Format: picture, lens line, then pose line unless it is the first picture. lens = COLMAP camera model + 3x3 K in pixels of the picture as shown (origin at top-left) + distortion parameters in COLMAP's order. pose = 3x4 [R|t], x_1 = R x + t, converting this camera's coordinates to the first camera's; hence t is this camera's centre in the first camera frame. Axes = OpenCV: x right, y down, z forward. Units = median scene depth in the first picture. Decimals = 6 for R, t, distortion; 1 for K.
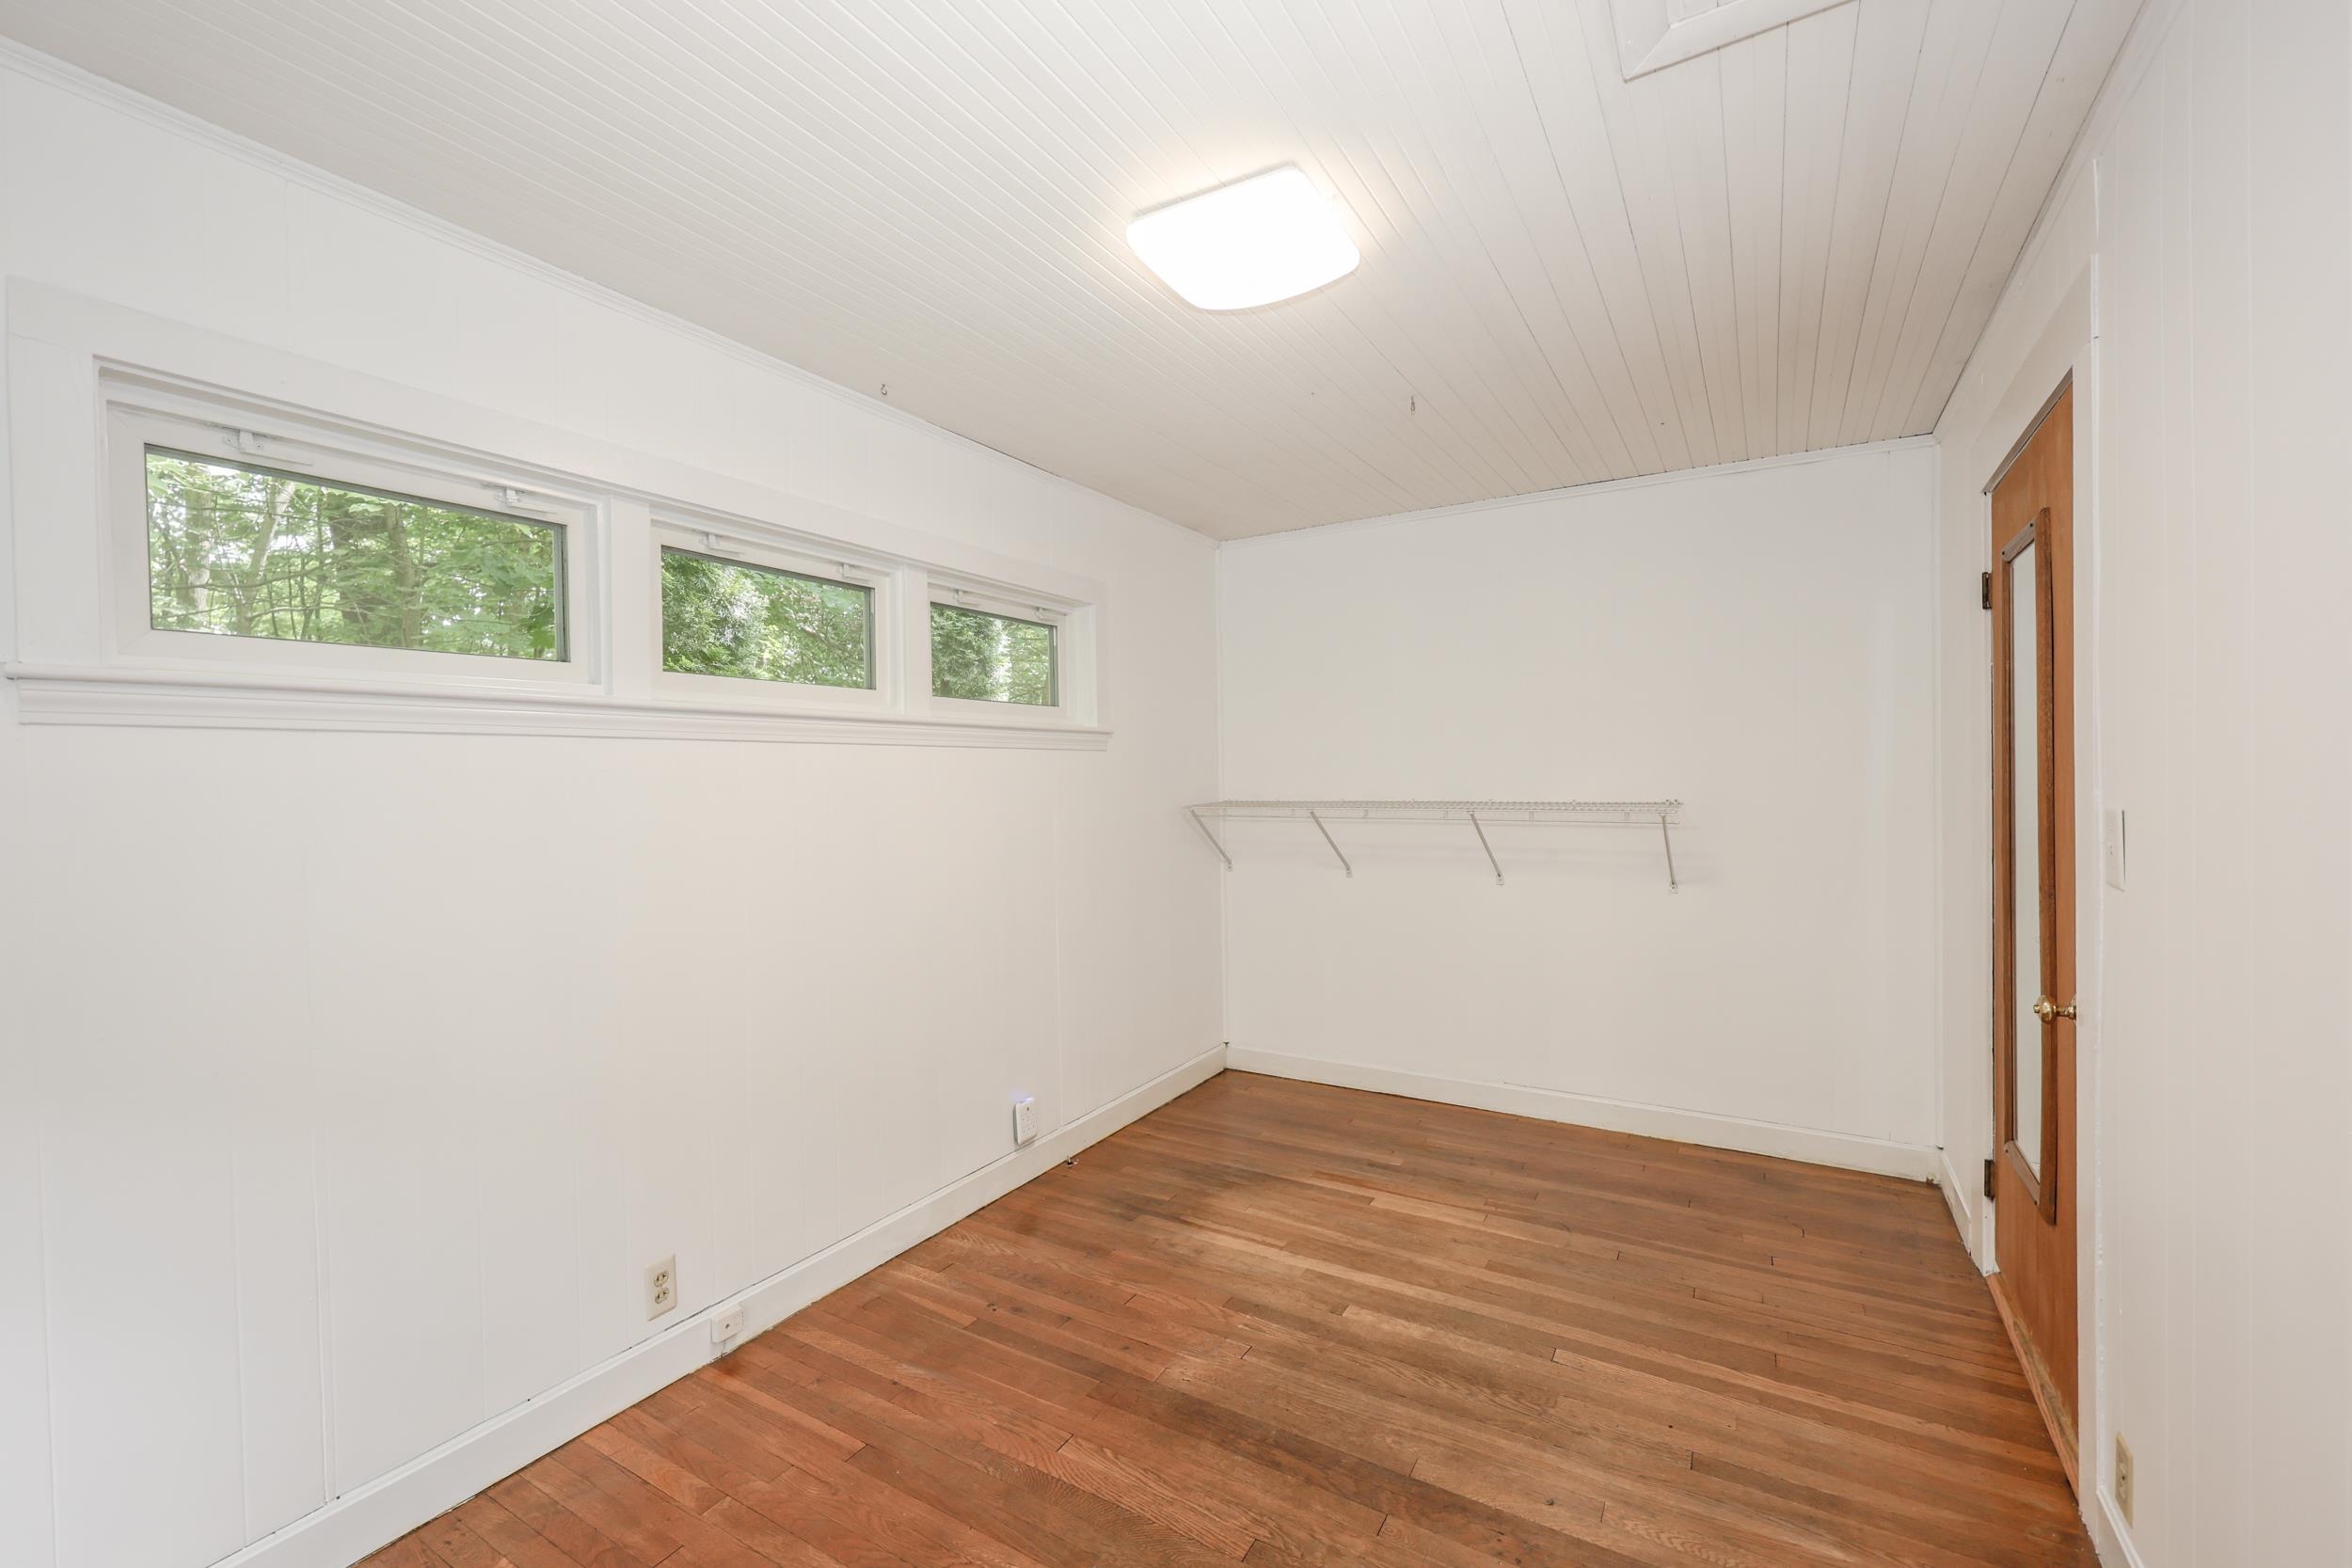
lens RADIAL K [[993.4, 0, 1157.5], [0, 993.4, 784.7], [0, 0, 1]] dist [0.009905, -0.000160]
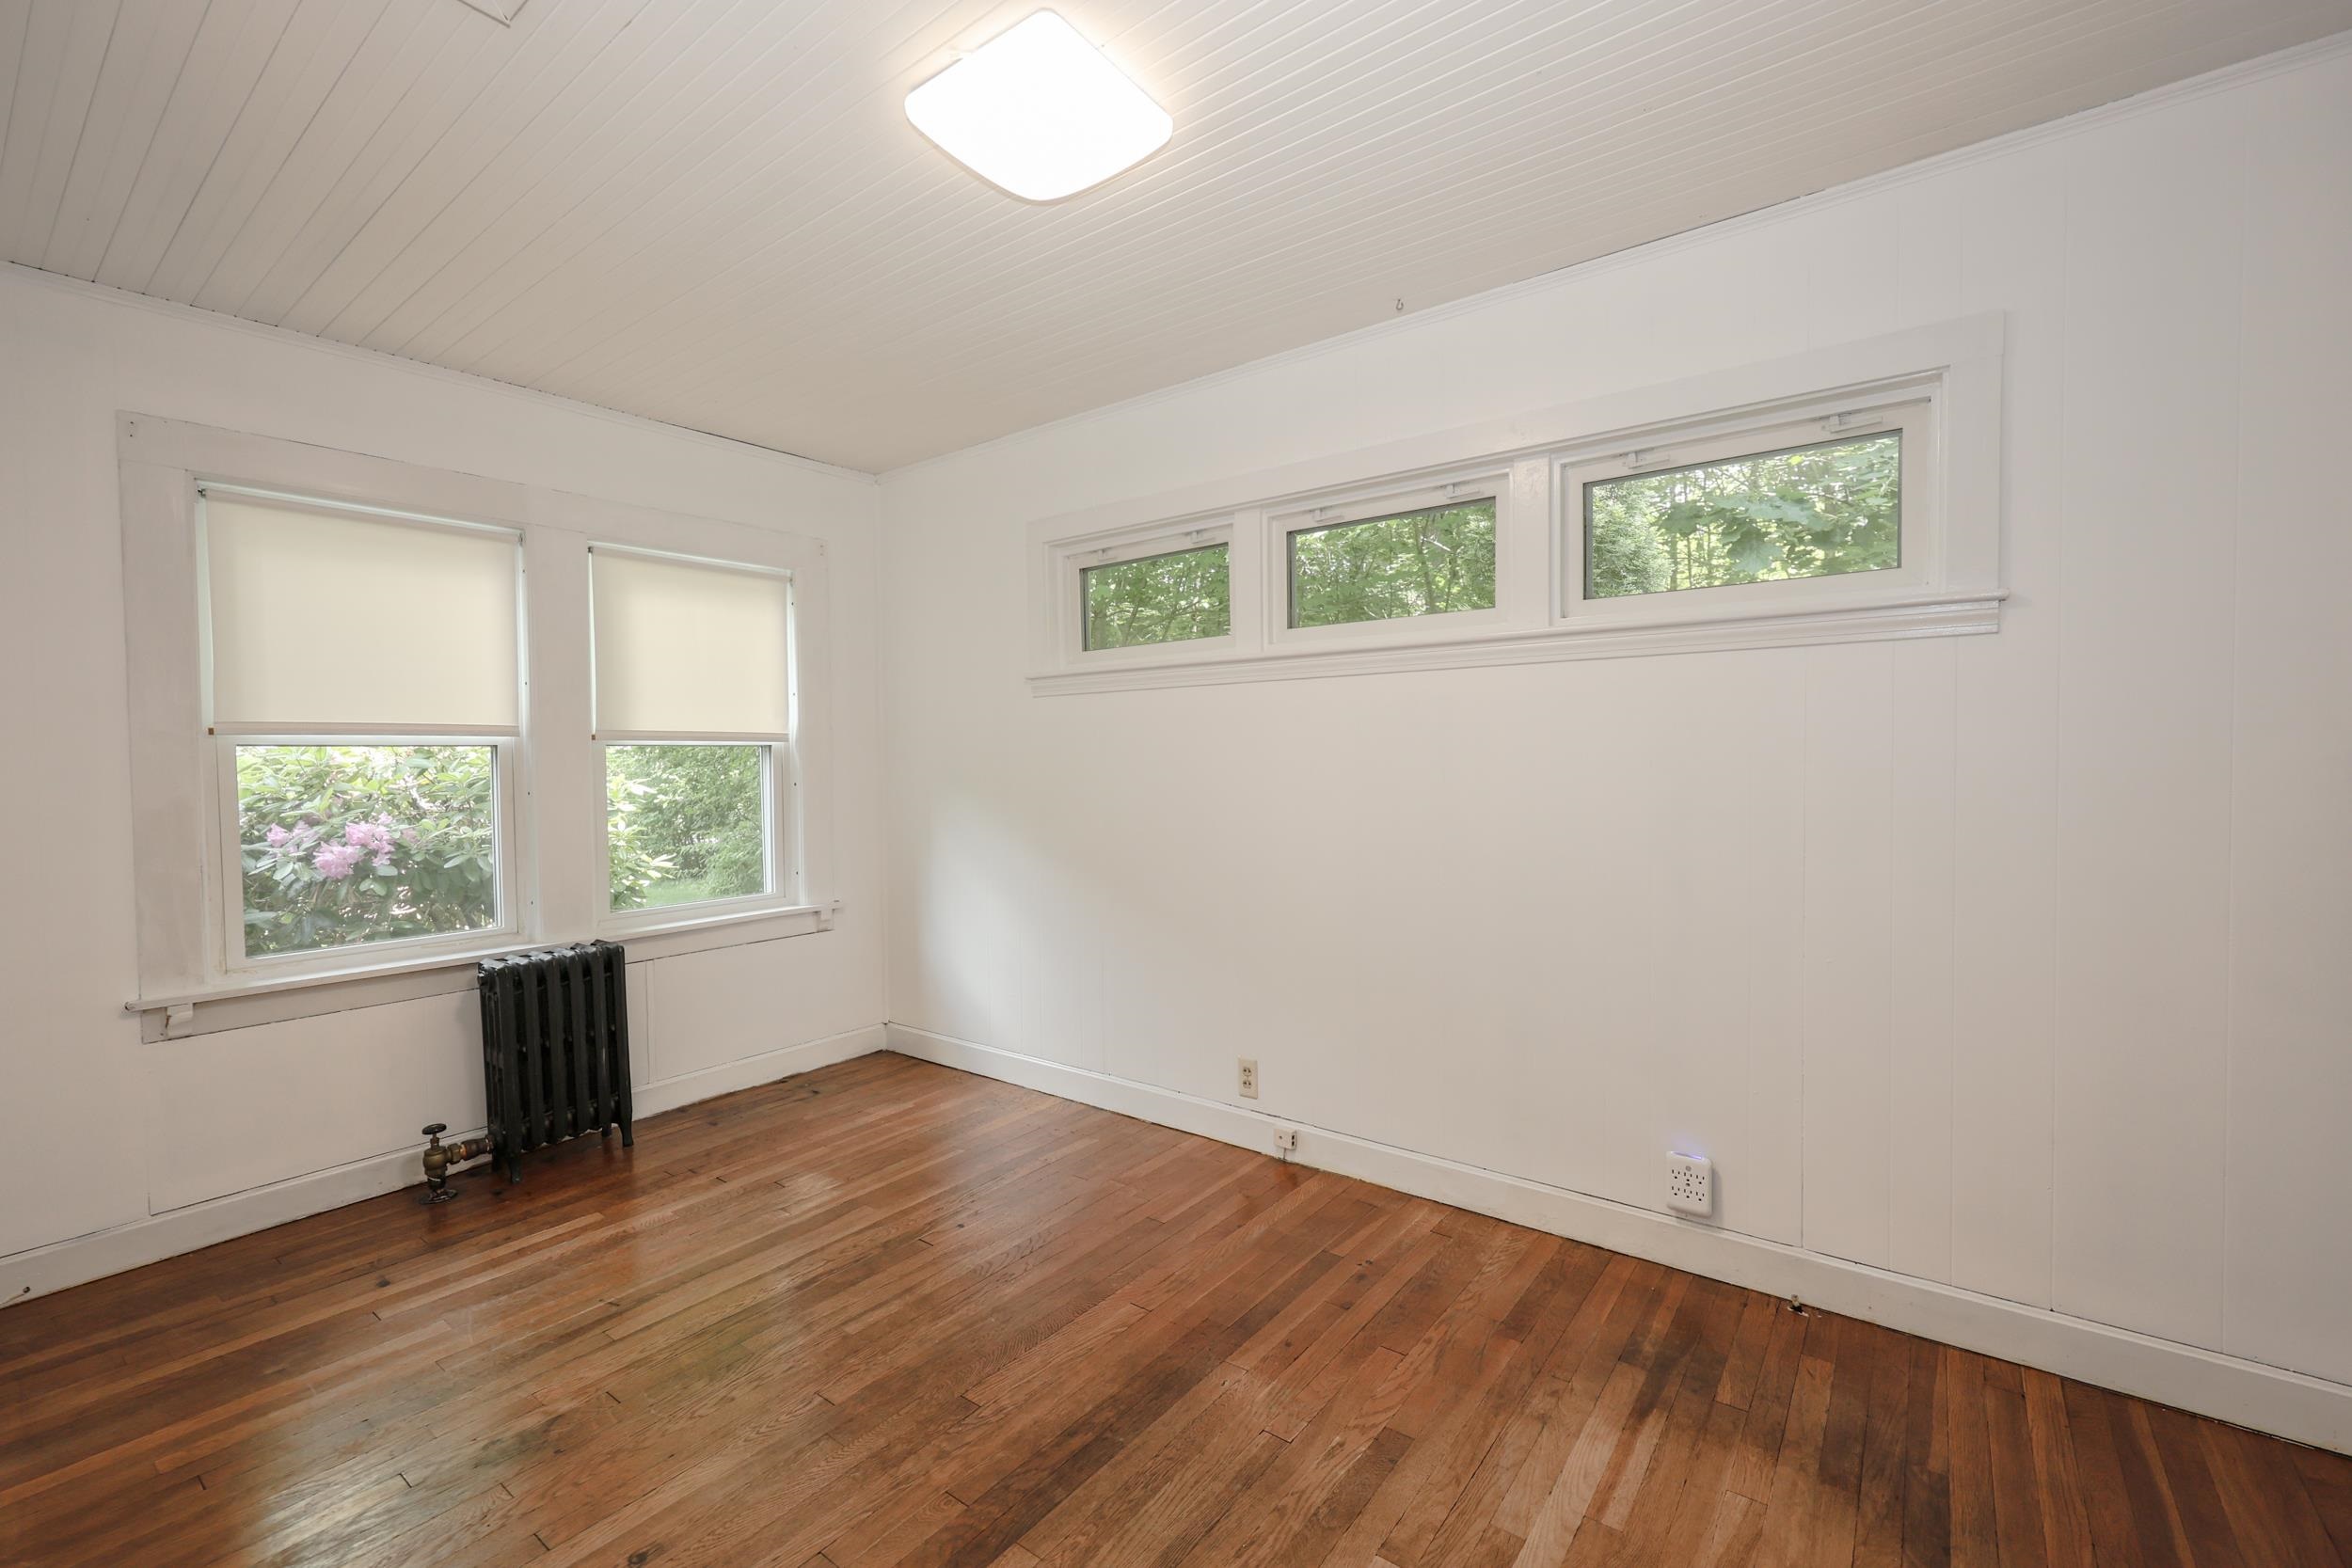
lens RADIAL K [[993.4, 0, 1156.6], [0, 993.4, 782.4], [0, 0, 1]] dist [0.009905, -0.000160]
pose [[-0.115464, 0.041863, -0.992429, 0.771855], [0.002460, 0.999120, 0.041859, 0.030879], [0.993309, 0.002392, -0.115465, 0.912600]]
